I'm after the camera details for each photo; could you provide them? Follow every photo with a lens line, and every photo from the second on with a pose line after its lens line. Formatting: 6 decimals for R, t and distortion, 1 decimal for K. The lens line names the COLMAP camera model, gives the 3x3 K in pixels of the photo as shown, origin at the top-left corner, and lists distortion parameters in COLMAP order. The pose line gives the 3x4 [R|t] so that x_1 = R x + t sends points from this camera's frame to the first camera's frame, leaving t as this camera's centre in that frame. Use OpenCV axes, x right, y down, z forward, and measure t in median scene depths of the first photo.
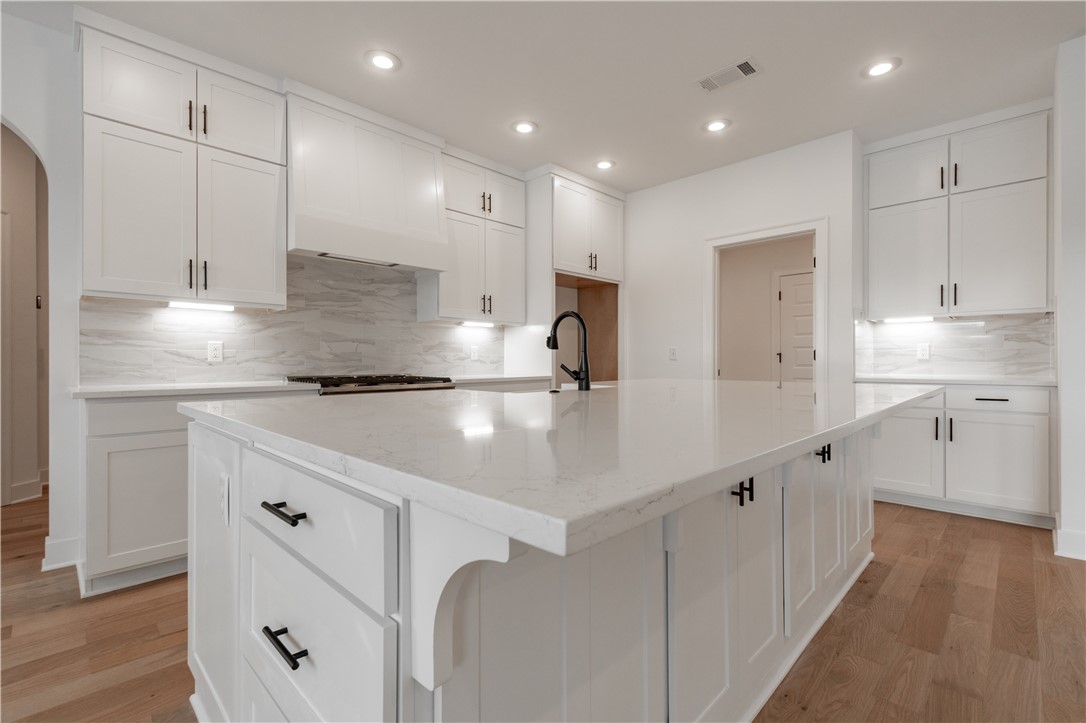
lens RADIAL K [[484.6, 0, 547.9], [0, 484.6, 361.5], [0, 0, 1]] dist [-0.000051, -0.000209]
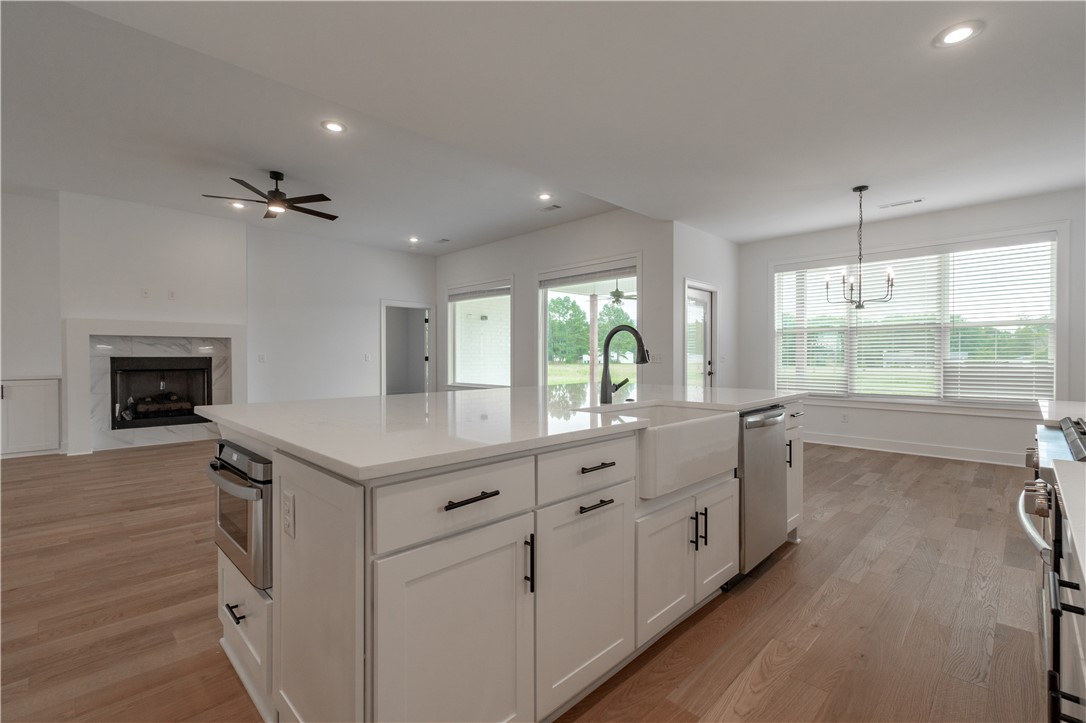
lens RADIAL K [[485.1, 0, 551.5], [0, 485.1, 358.1], [0, 0, 1]] dist [0.002694, 0.000166]
pose [[-0.999992, 0.002237, 0.003433, 0.121683], [0.002257, 0.999979, 0.006044, -0.028523], [-0.003419, 0.006052, -0.999976, 1.294762]]
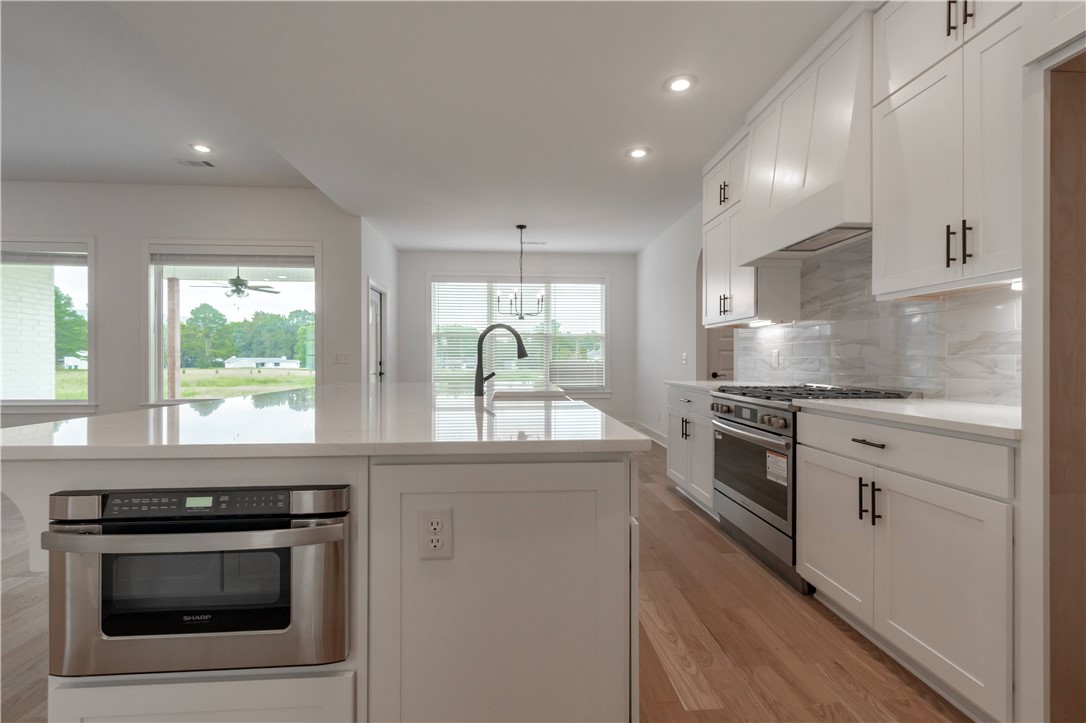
lens RADIAL K [[492.9, 0, 543.0], [0, 492.9, 361.5], [0, 0, 1]] dist [0.015803, -0.000262]
pose [[-0.669842, 0.004079, -0.742493, 0.527040], [-0.001087, 0.999978, 0.006474, -0.017403], [0.742503, 0.005143, -0.669823, 1.185232]]
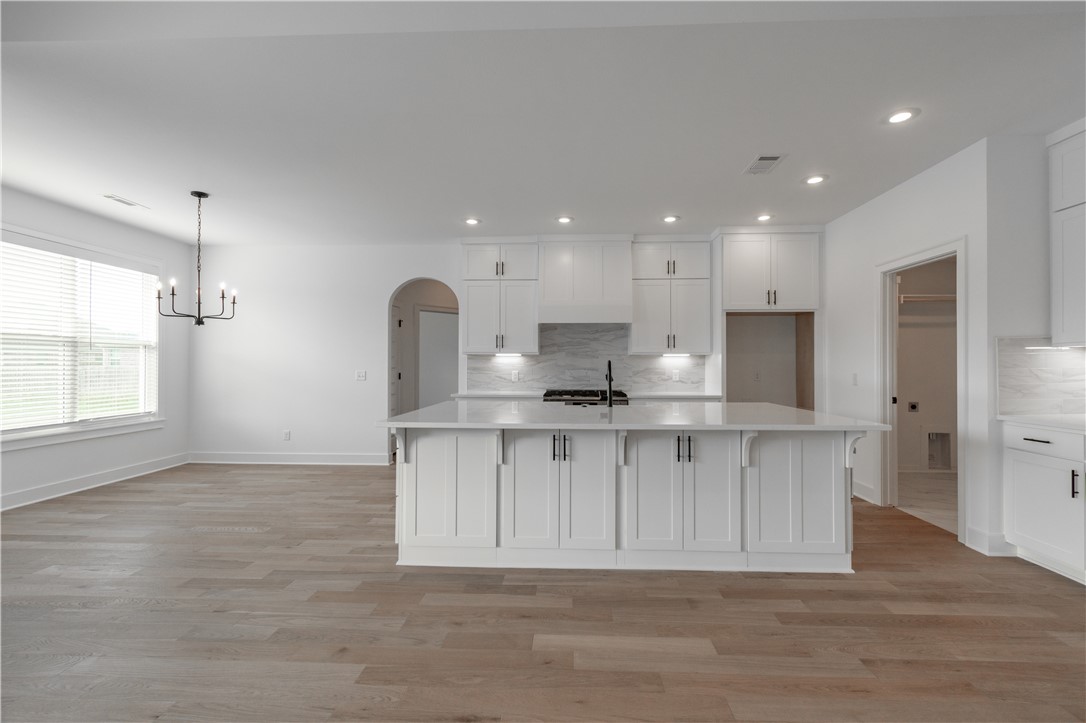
lens RADIAL K [[484.6, 0, 547.9], [0, 484.6, 361.5], [0, 0, 1]] dist [-0.000051, -0.000209]
pose [[0.663150, -0.003985, -0.748476, 0.776055], [-0.003400, 0.999959, -0.008337, -0.055206], [0.748478, 0.008073, 0.663110, -0.200725]]
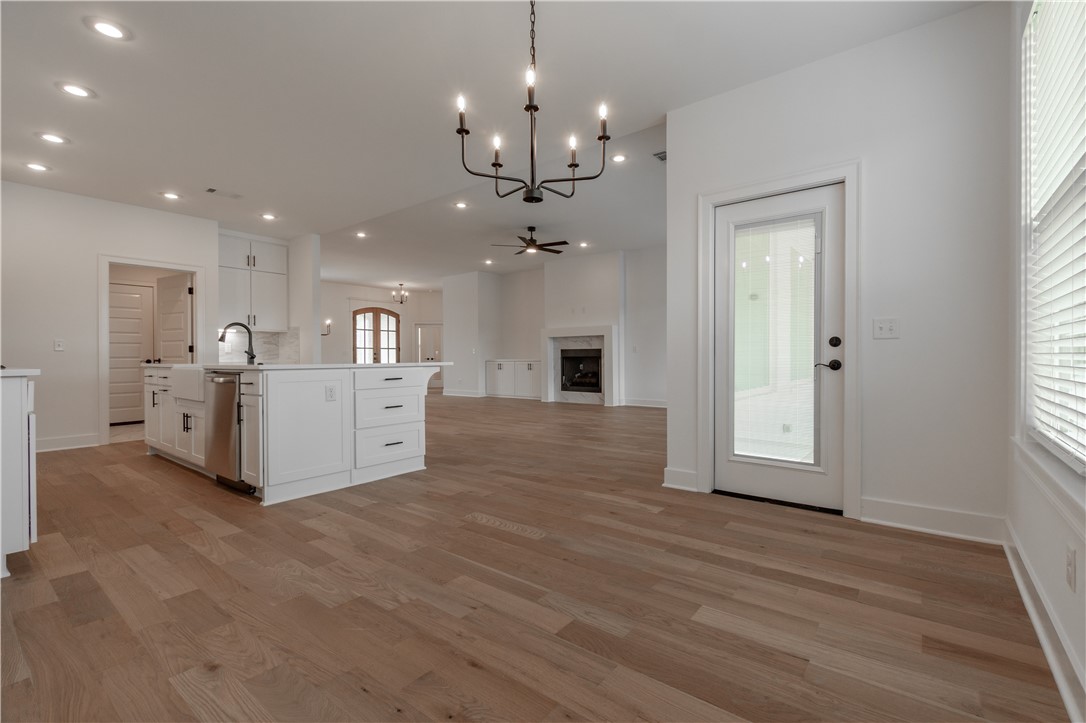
lens RADIAL K [[484.6, 0, 547.9], [0, 484.6, 361.5], [0, 0, 1]] dist [-0.000051, -0.000209]
pose [[-0.102974, -0.005698, 0.994668, -1.279114], [0.007188, 0.999953, 0.006473, 0.028590], [-0.994658, 0.007816, -0.102928, -0.007647]]
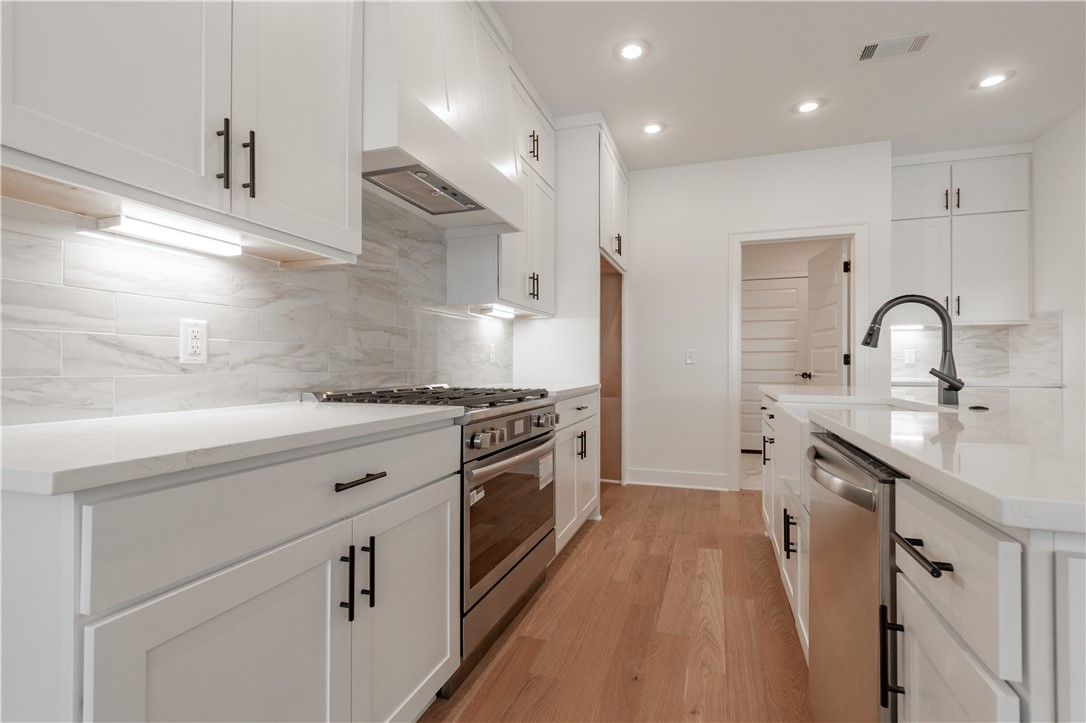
lens RADIAL K [[506.8, 0, 549.5], [0, 506.8, 362.3], [0, 0, 1]] dist [0.000604, -0.000428]
pose [[0.899271, 0.004532, 0.437369, -0.504017], [-0.000927, 0.999964, -0.008456, 0.002241], [-0.437391, 0.007199, 0.899242, 0.360984]]
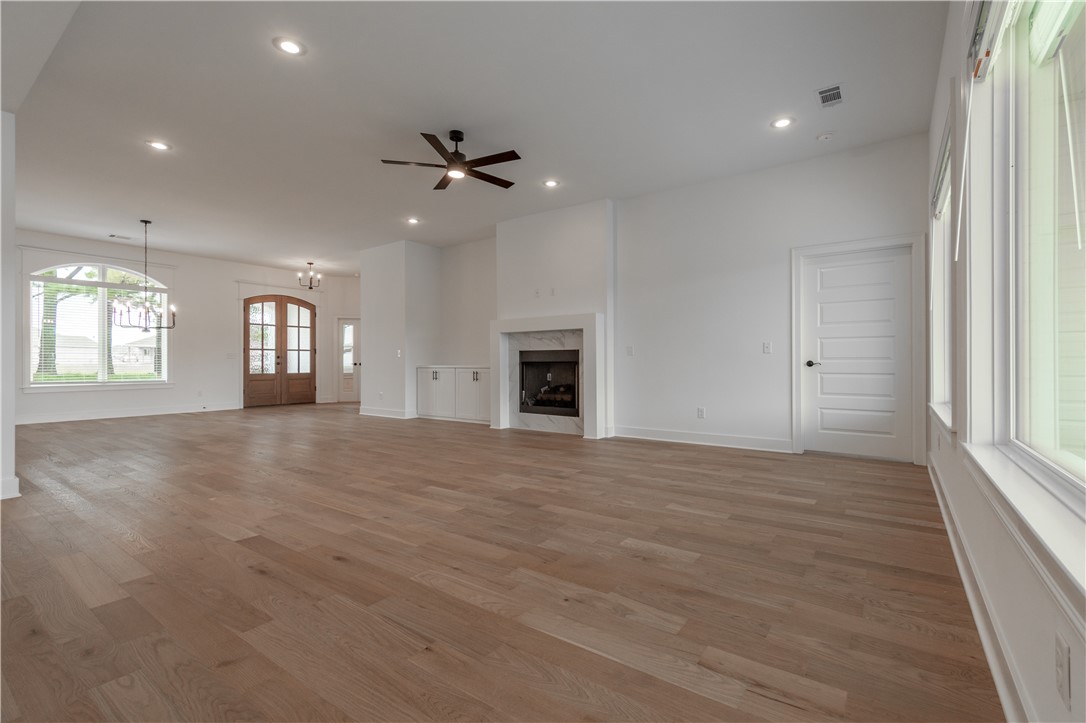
lens RADIAL K [[484.6, 0, 547.9], [0, 484.6, 361.5], [0, 0, 1]] dist [-0.000051, -0.000209]
pose [[-0.146328, 0.004087, 0.989228, -0.331282], [0.003553, 0.999987, -0.003606, 0.026089], [-0.989230, 0.002987, -0.146341, -0.216771]]
